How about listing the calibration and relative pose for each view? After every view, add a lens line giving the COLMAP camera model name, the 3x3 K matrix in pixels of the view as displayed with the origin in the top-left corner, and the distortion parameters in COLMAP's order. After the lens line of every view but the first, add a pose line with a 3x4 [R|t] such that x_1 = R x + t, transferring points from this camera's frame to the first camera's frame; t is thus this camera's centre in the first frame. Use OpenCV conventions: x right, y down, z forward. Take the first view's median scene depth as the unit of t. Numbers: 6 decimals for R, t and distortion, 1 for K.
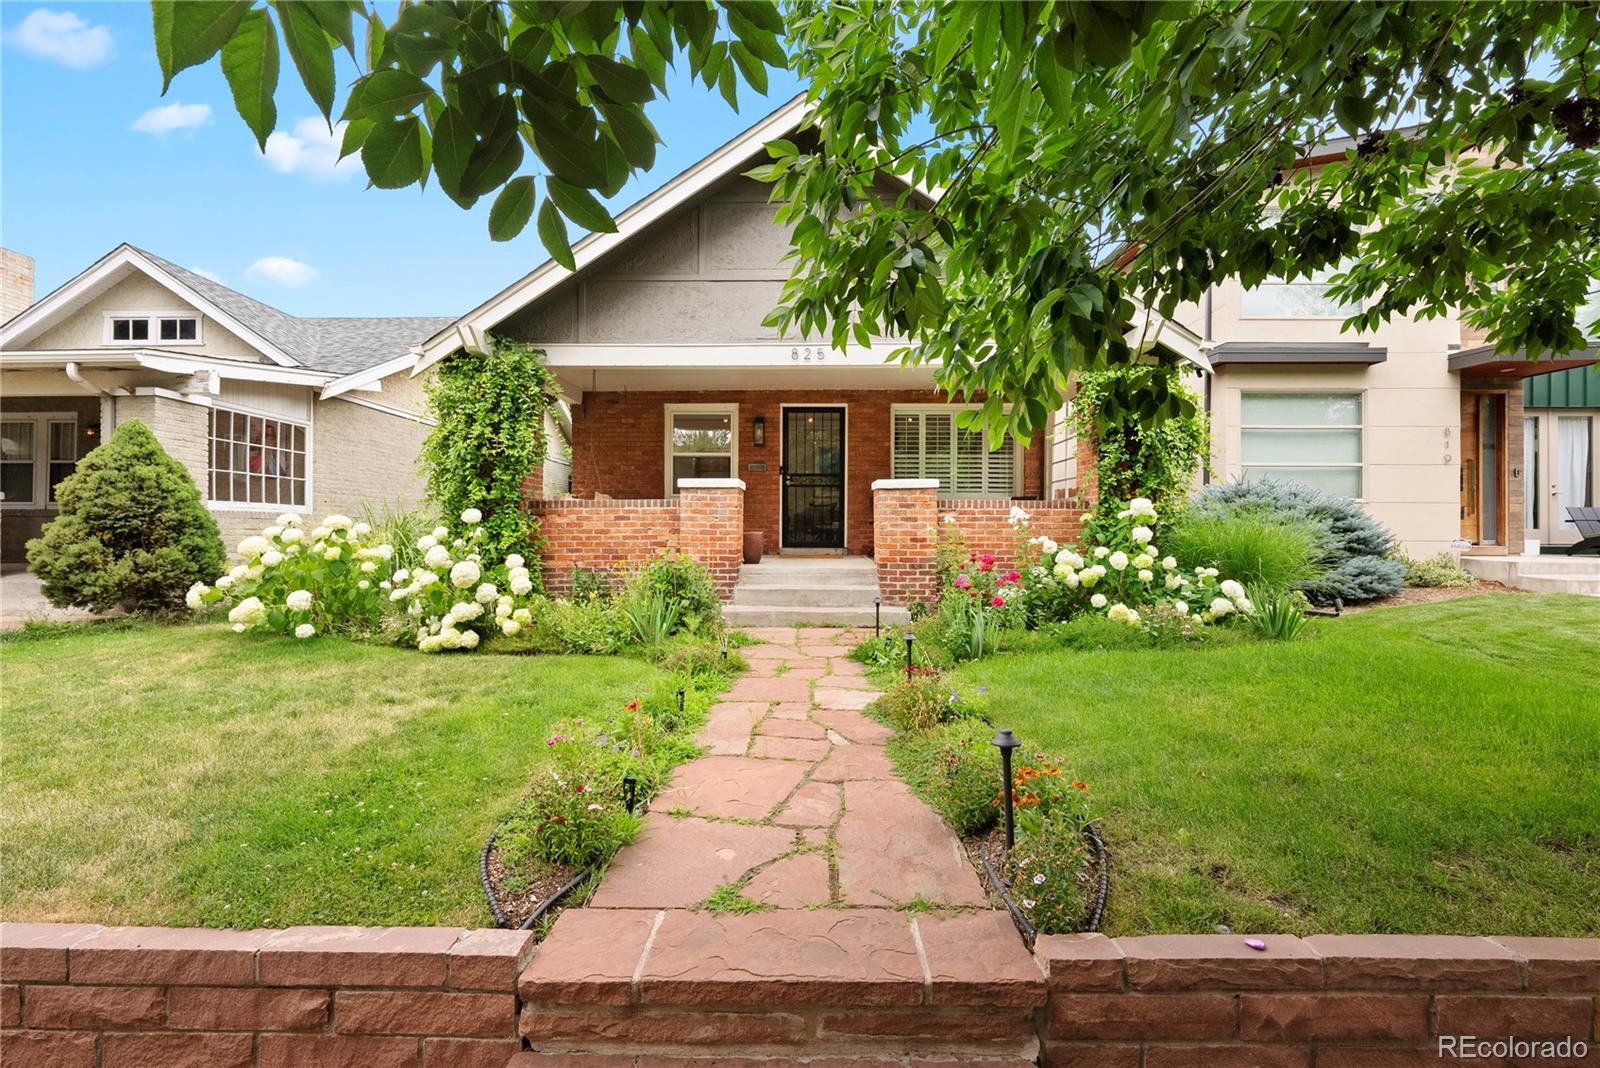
lens RADIAL K [[658.0, 0, 800.0], [0, 658.0, 534.0], [0, 0, 1]] dist [0.000707, -0.000061]
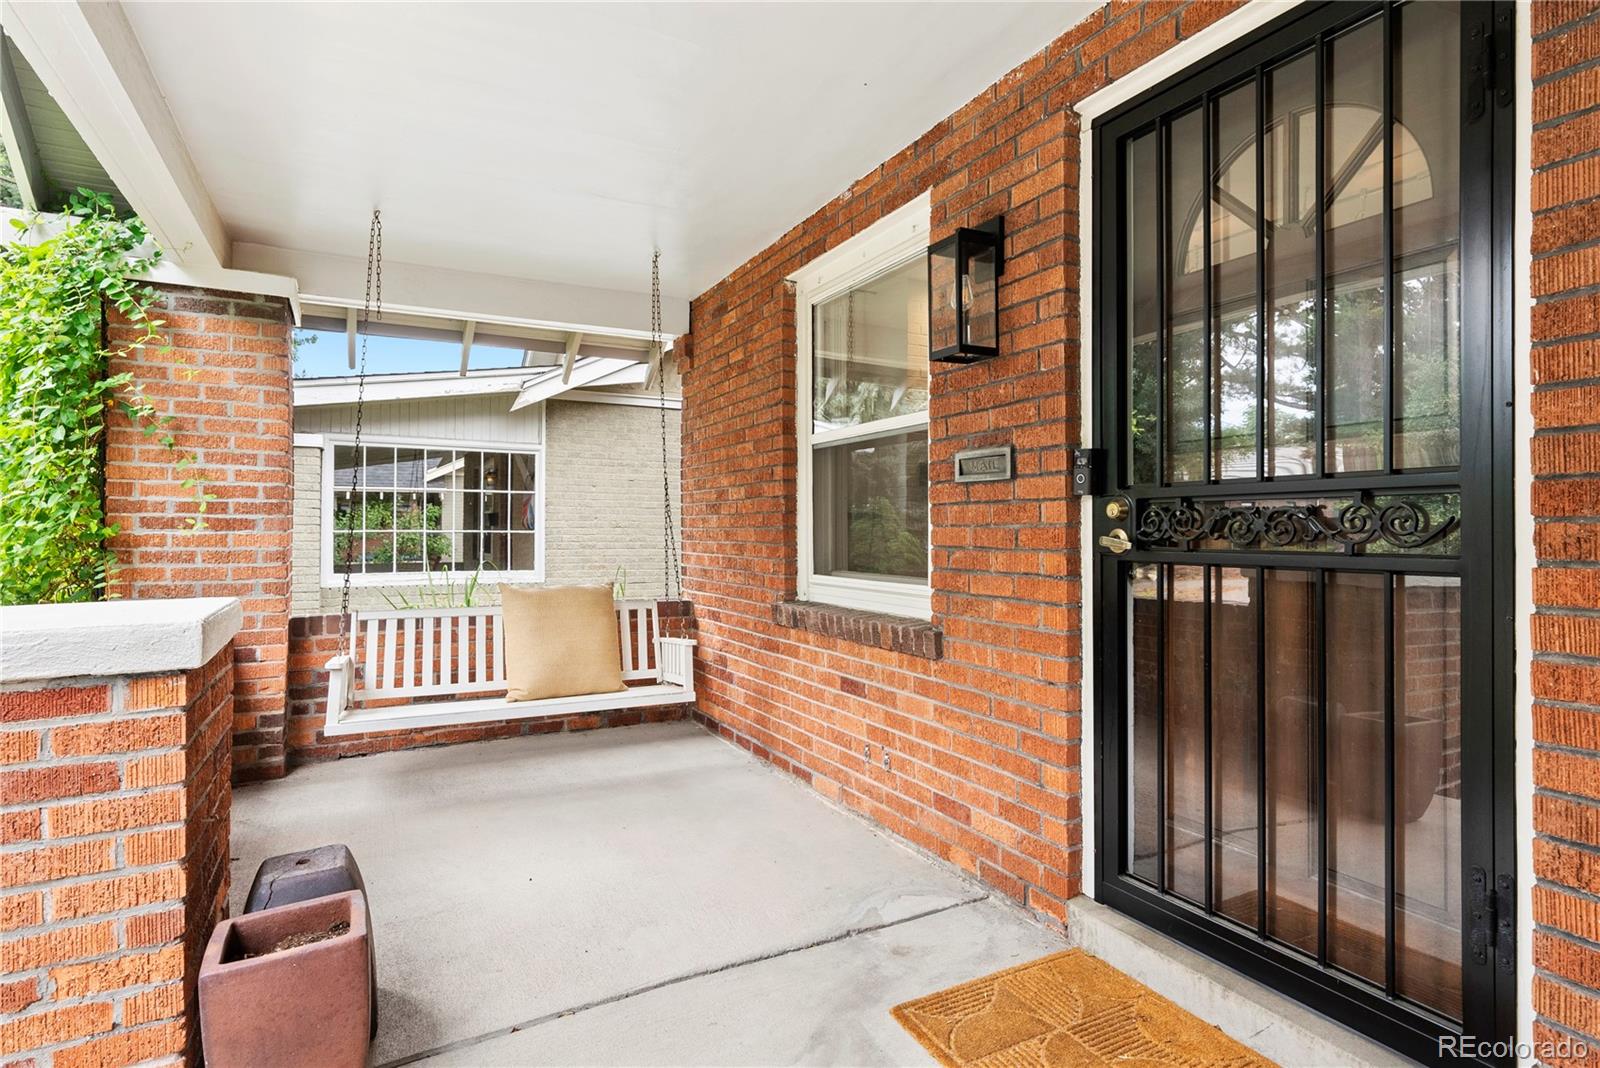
lens RADIAL K [[843.6, 0, 800.0], [0, 843.6, 534.0], [0, 0, 1]] dist [0.000799, 0.000069]
pose [[0.476180, -0.000159, -0.879348, 0.190157], [-0.004957, 0.999984, -0.002865, -0.104575], [0.879334, 0.005723, 0.476172, 1.103906]]
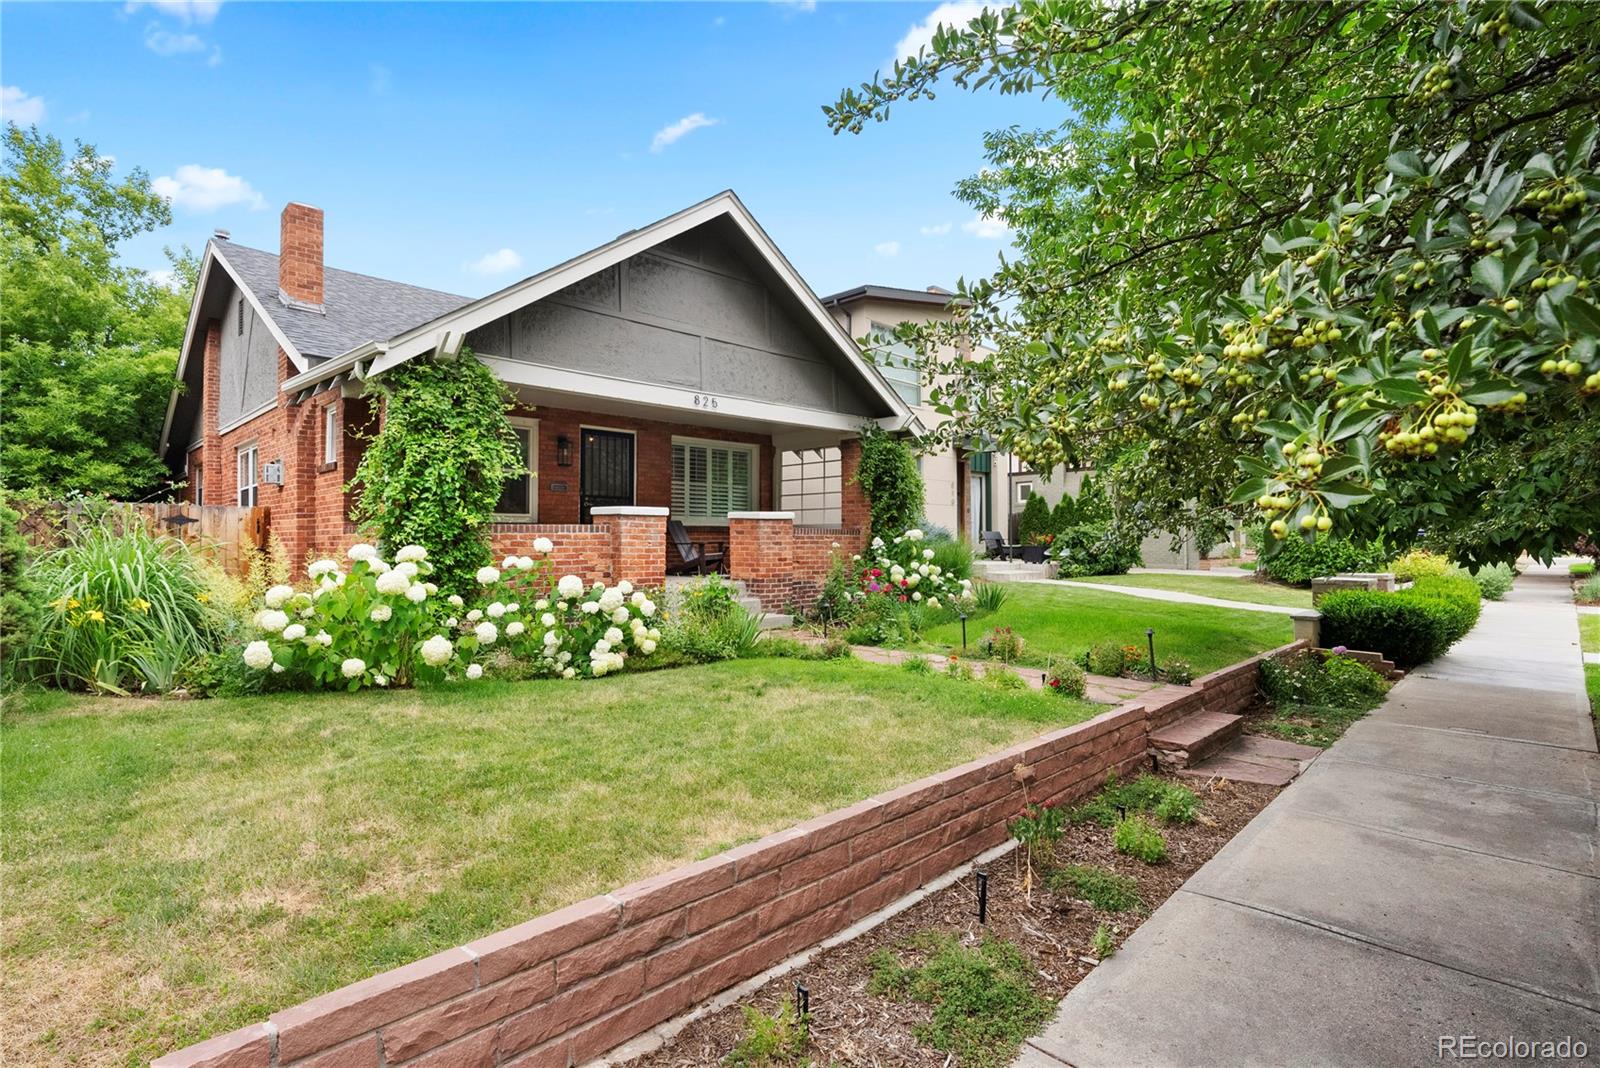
lens RADIAL K [[785.5, 0, 800.0], [0, 785.5, 534.0], [0, 0, 1]] dist [0.000247, 0.000001]
pose [[0.691926, 0.002763, 0.721963, -0.875843], [0.005822, 0.999939, -0.009406, -0.025323], [-0.721945, 0.010711, 0.691868, -0.078351]]
